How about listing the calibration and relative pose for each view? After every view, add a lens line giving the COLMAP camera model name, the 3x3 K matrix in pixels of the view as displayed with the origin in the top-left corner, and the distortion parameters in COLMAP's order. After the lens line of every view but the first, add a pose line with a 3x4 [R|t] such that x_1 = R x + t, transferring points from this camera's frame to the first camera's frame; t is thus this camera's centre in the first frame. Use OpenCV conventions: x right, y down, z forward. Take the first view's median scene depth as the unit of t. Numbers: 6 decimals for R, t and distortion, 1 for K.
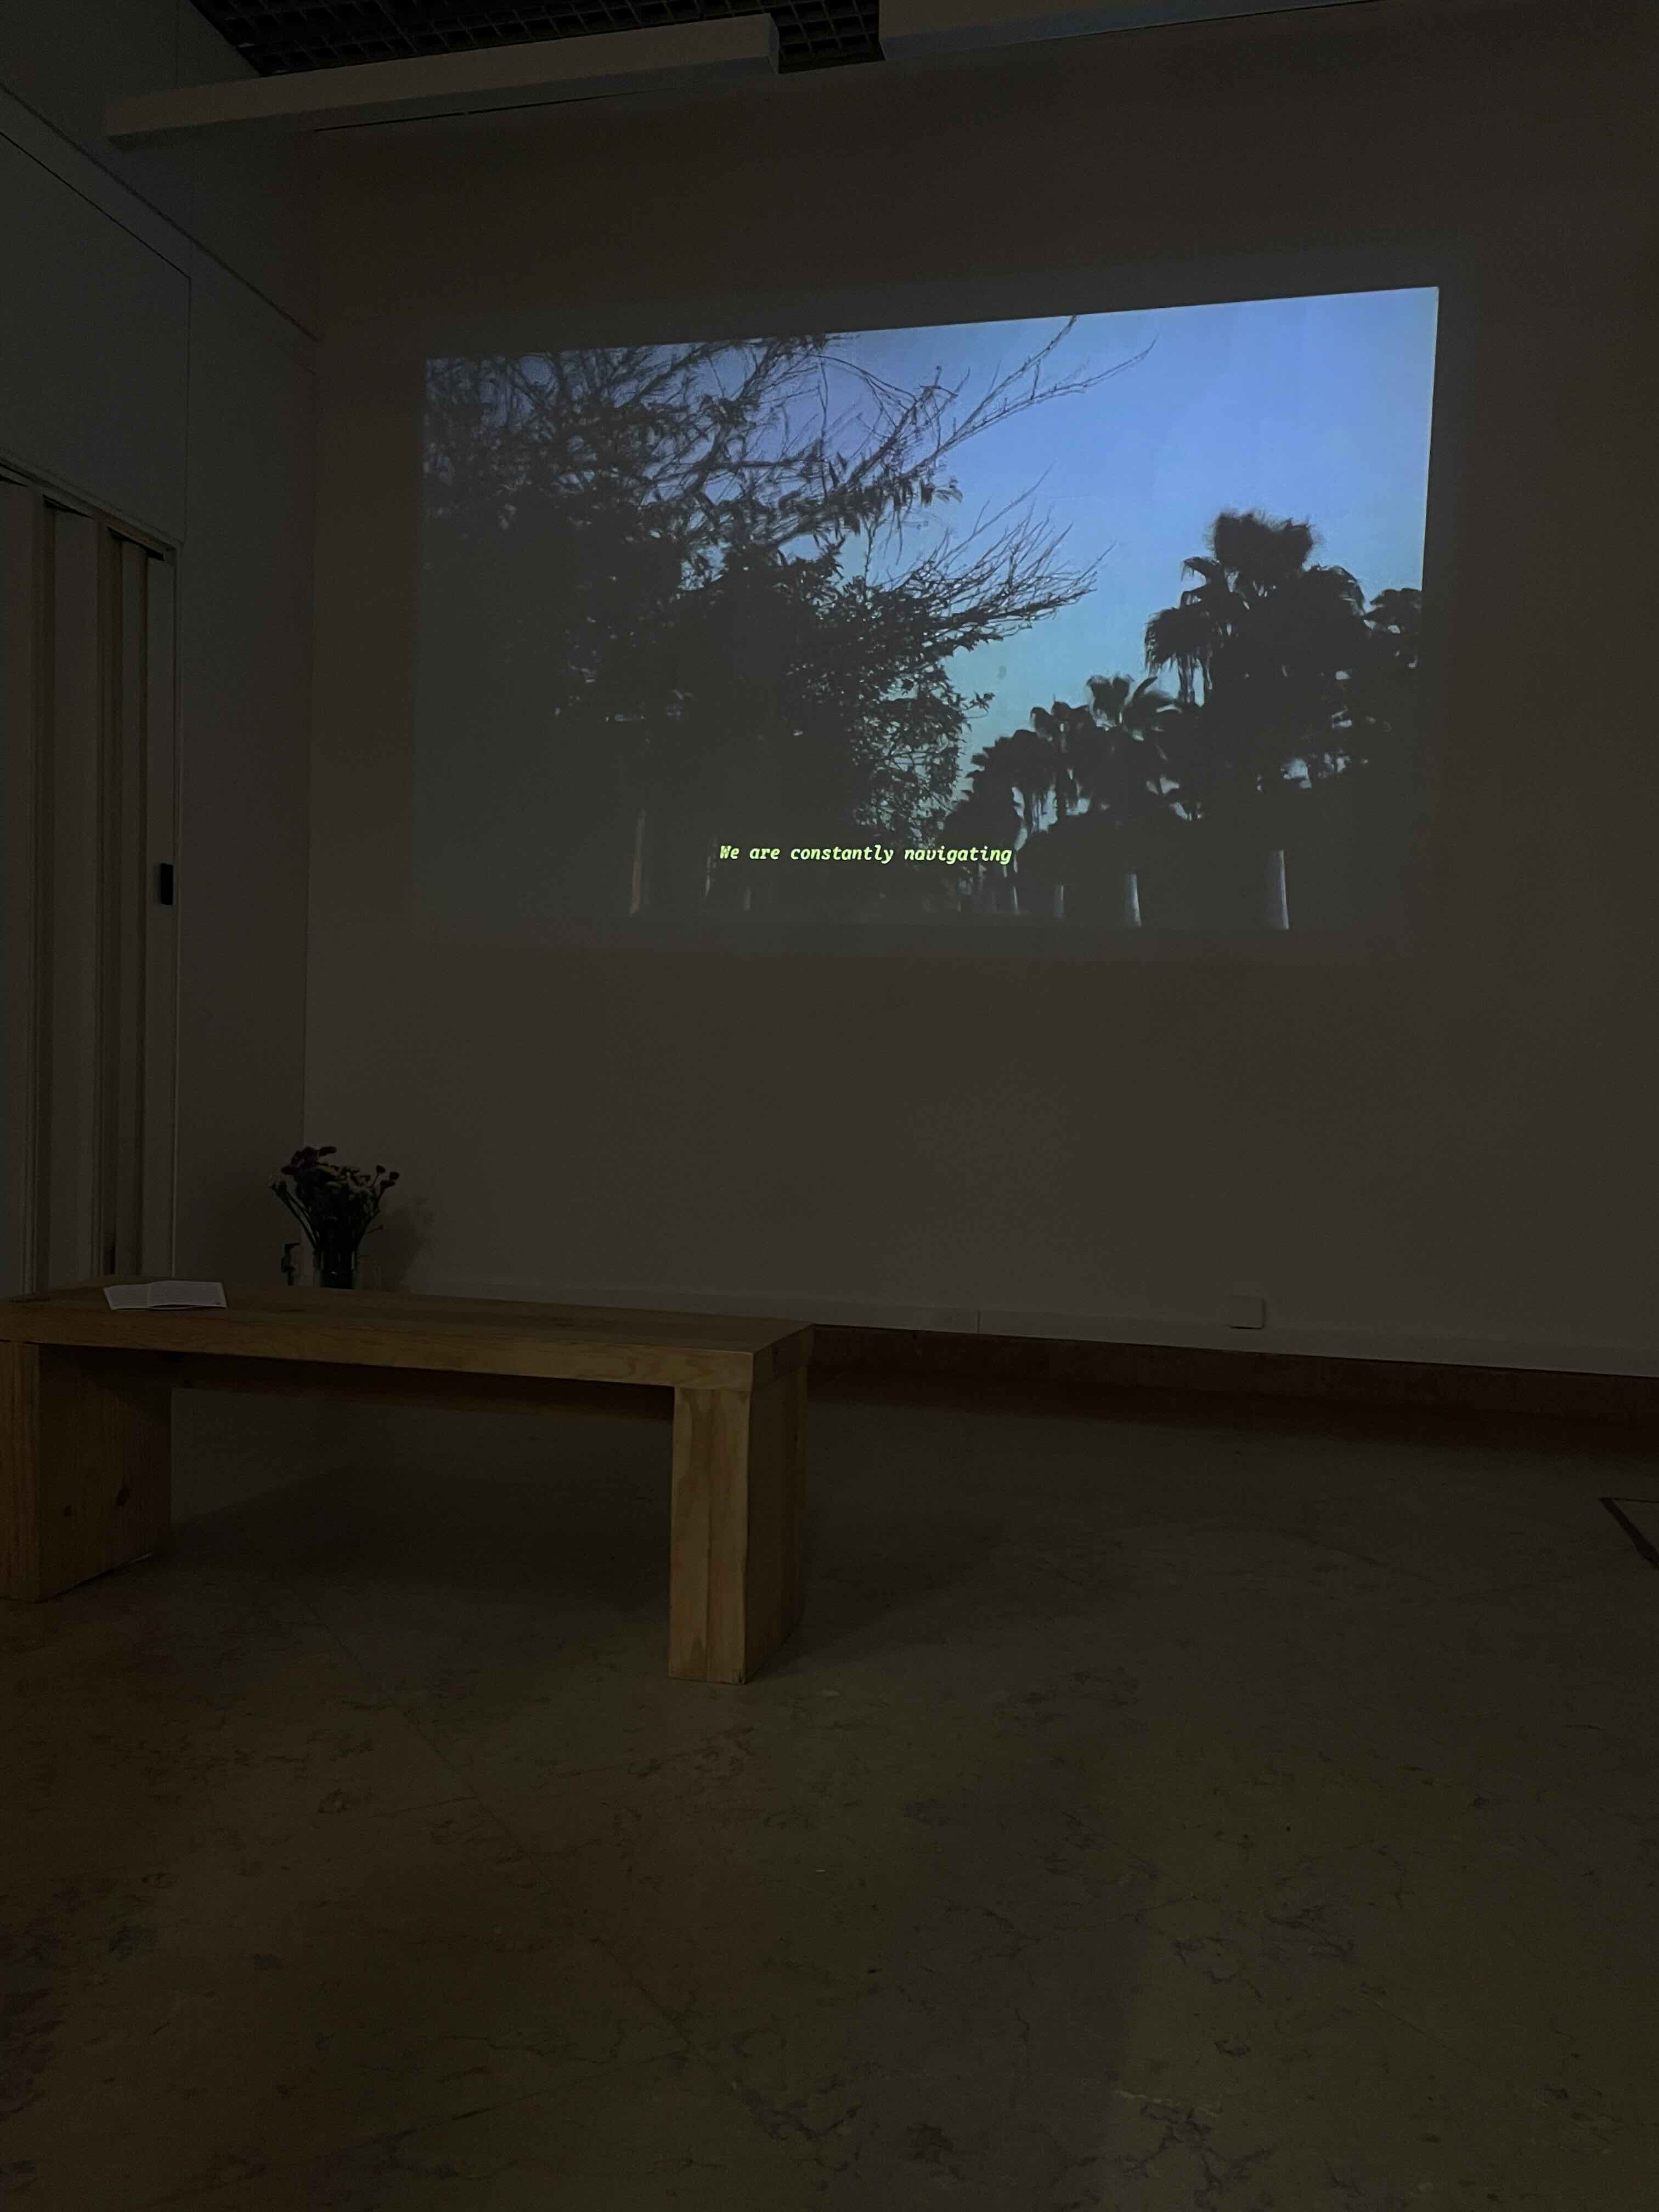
lens RADIAL K [[1686.8, 0, 848.5], [0, 1686.8, 1100.4], [0, 0, 1]] dist [0.053043, -0.026108]
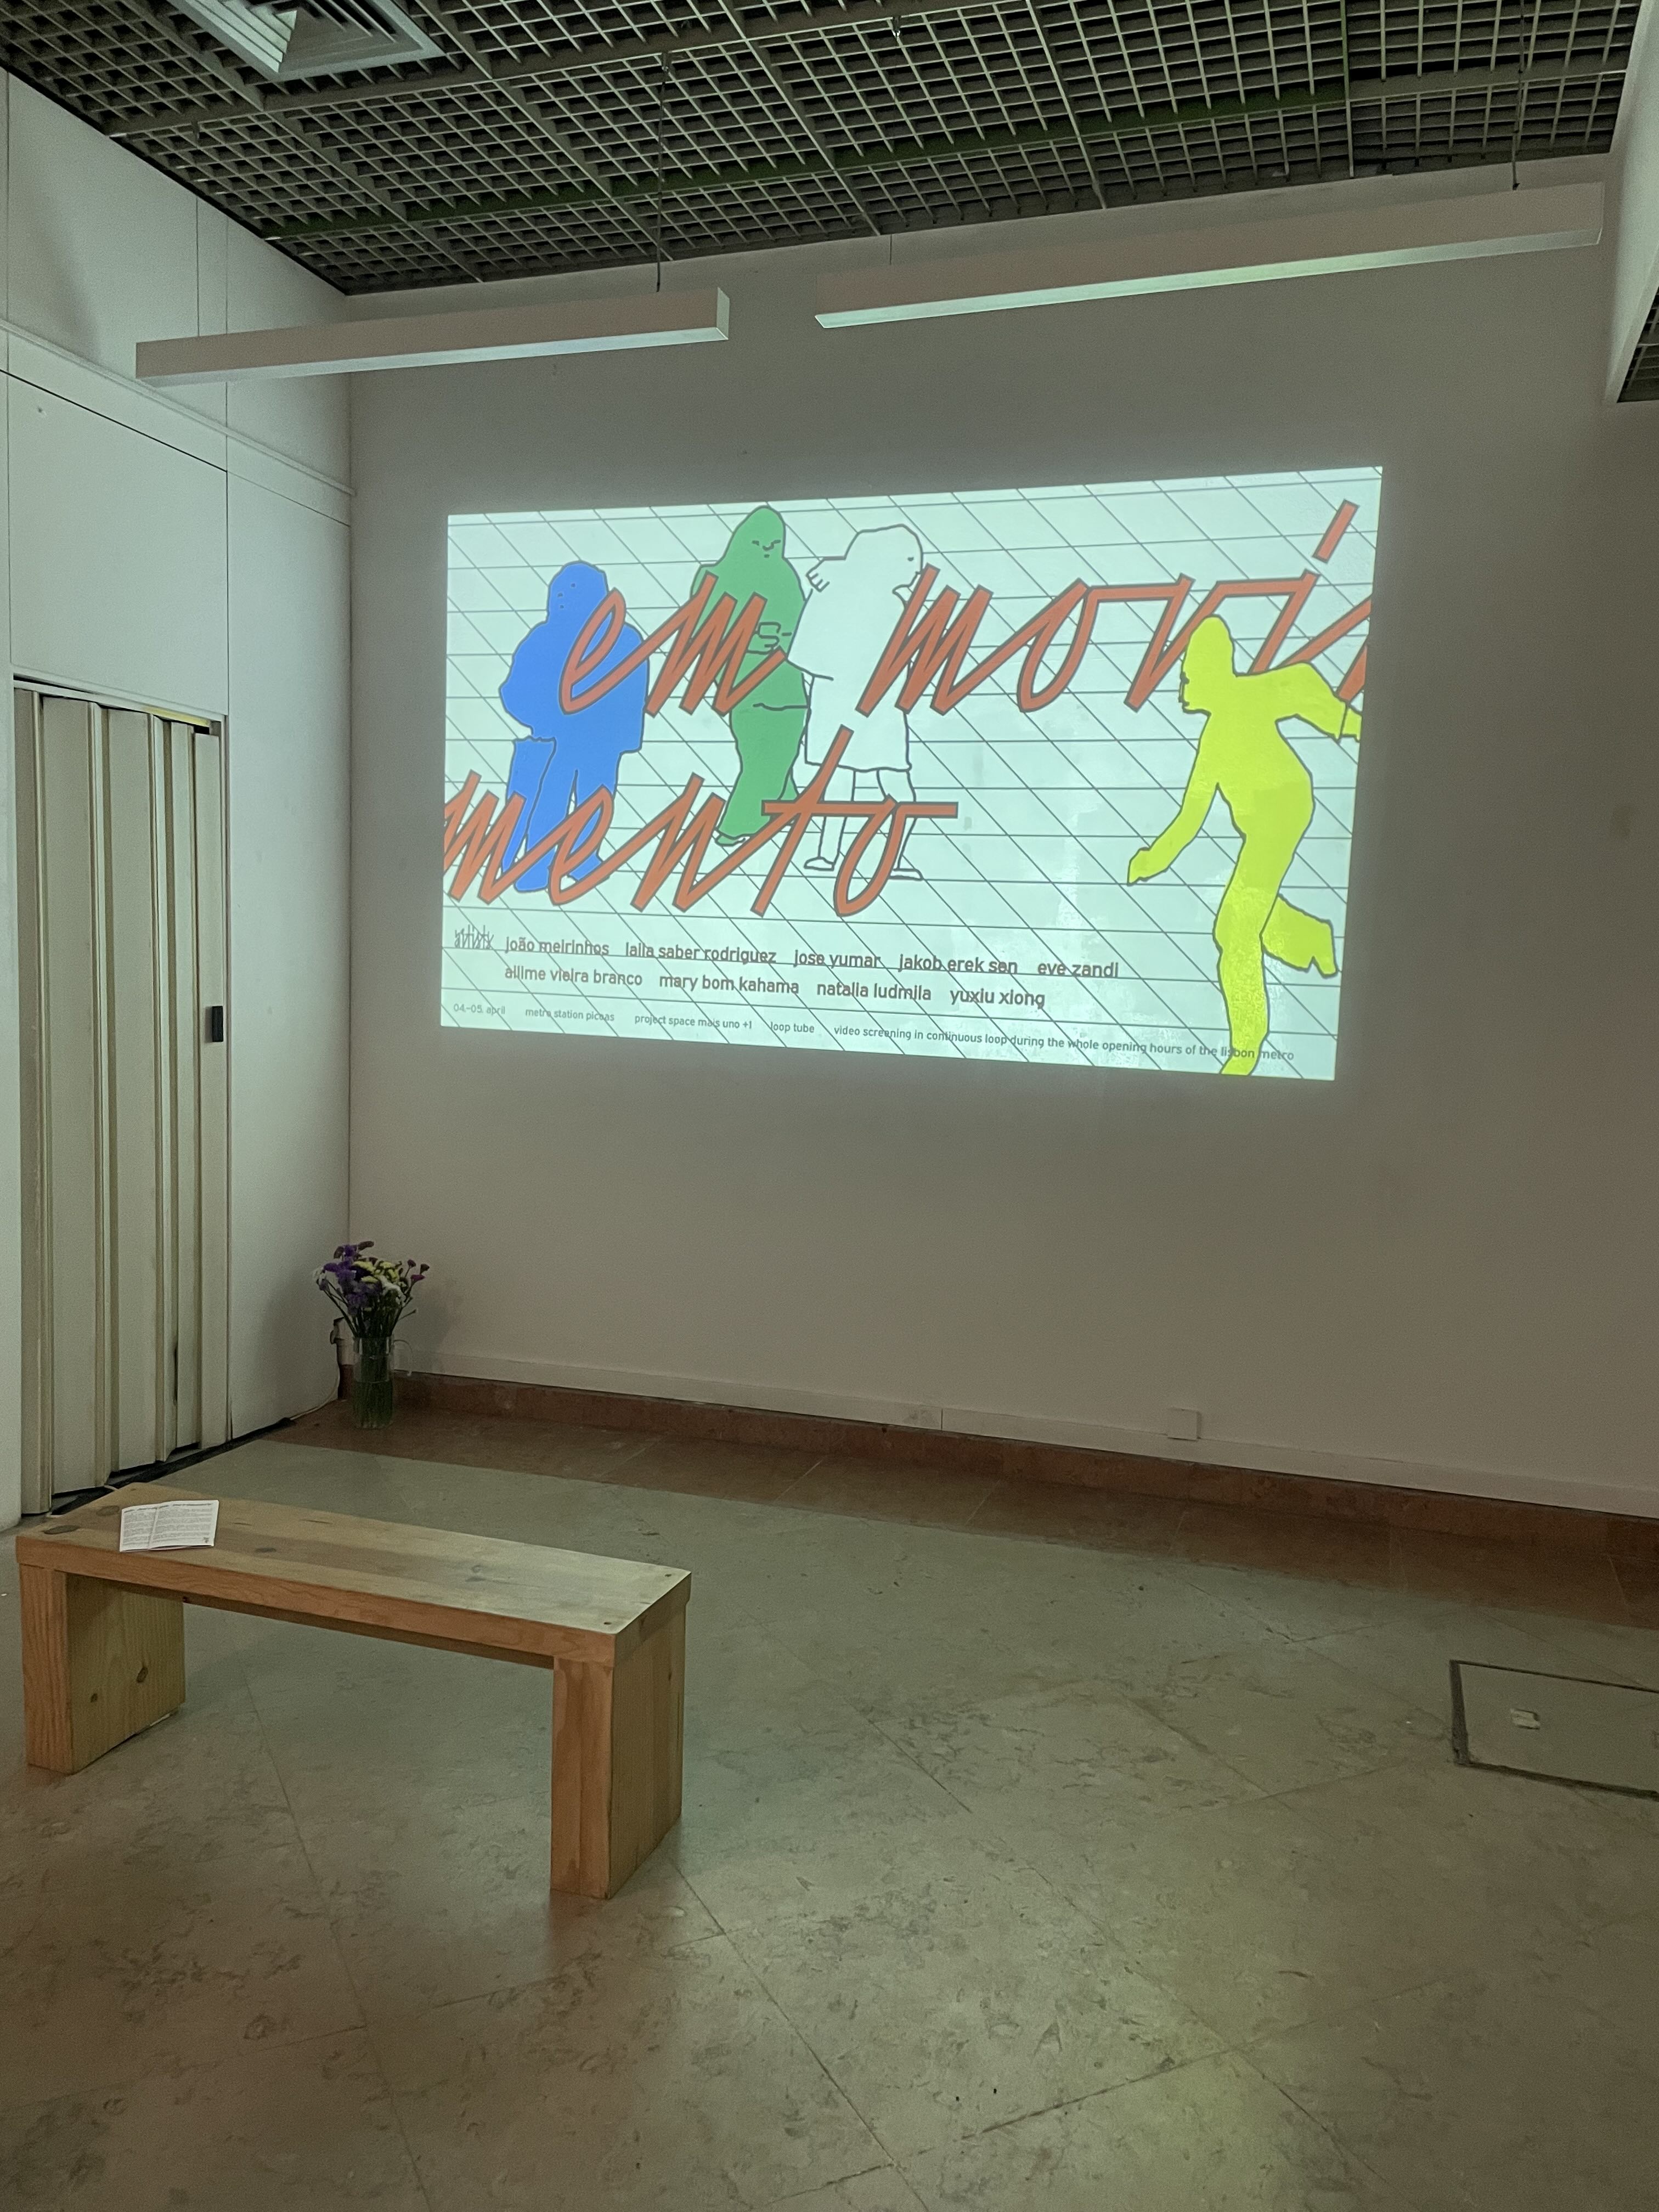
lens RADIAL K [[1686.8, 0, 818.3], [0, 1686.8, 1099.8], [0, 0, 1]] dist [0.053043, -0.026108]
pose [[0.996322, 0.009683, -0.085143, 0.168422], [-0.004011, 0.997776, 0.066532, -0.281874], [0.085598, -0.065946, 0.994145, -0.158275]]
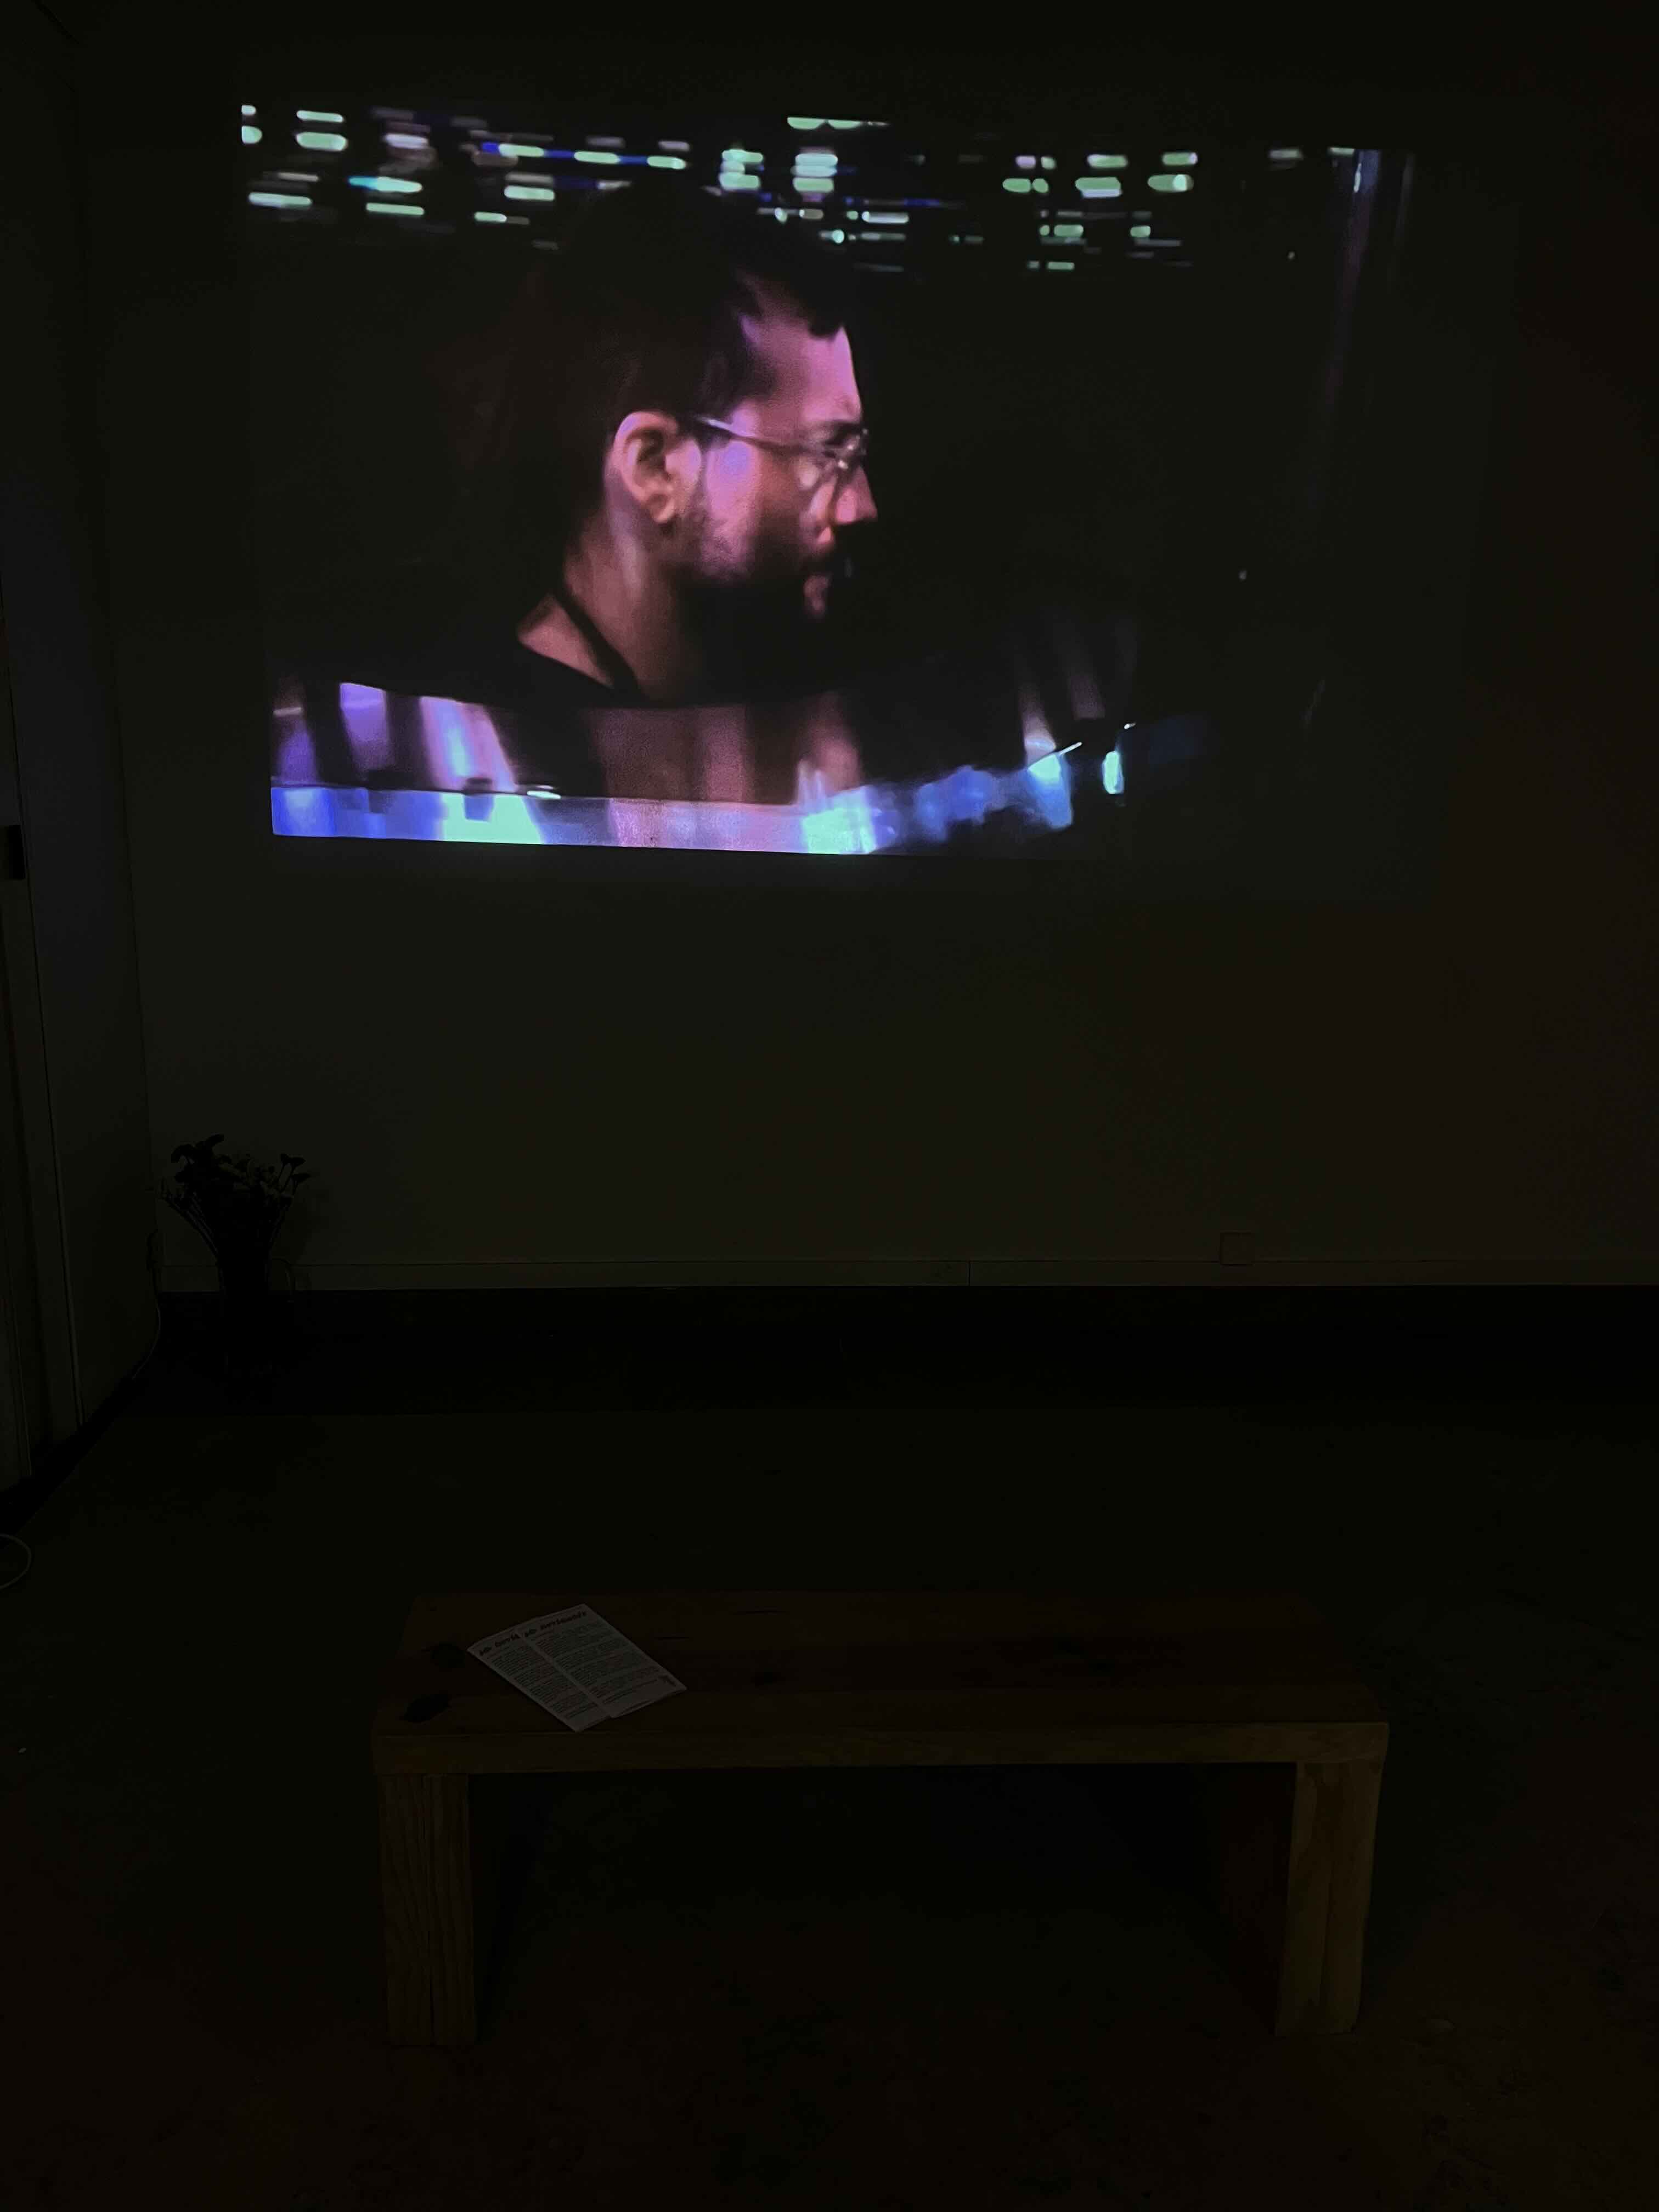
lens RADIAL K [[1703.8, 0, 816.3], [0, 1703.8, 1112.0], [0, 0, 1]] dist [0.025729, -0.025879]
pose [[0.955252, -0.073816, 0.286434, -0.526048], [0.007480, 0.974080, 0.226079, -0.340822], [-0.295698, -0.213820, 0.931044, 0.266339]]
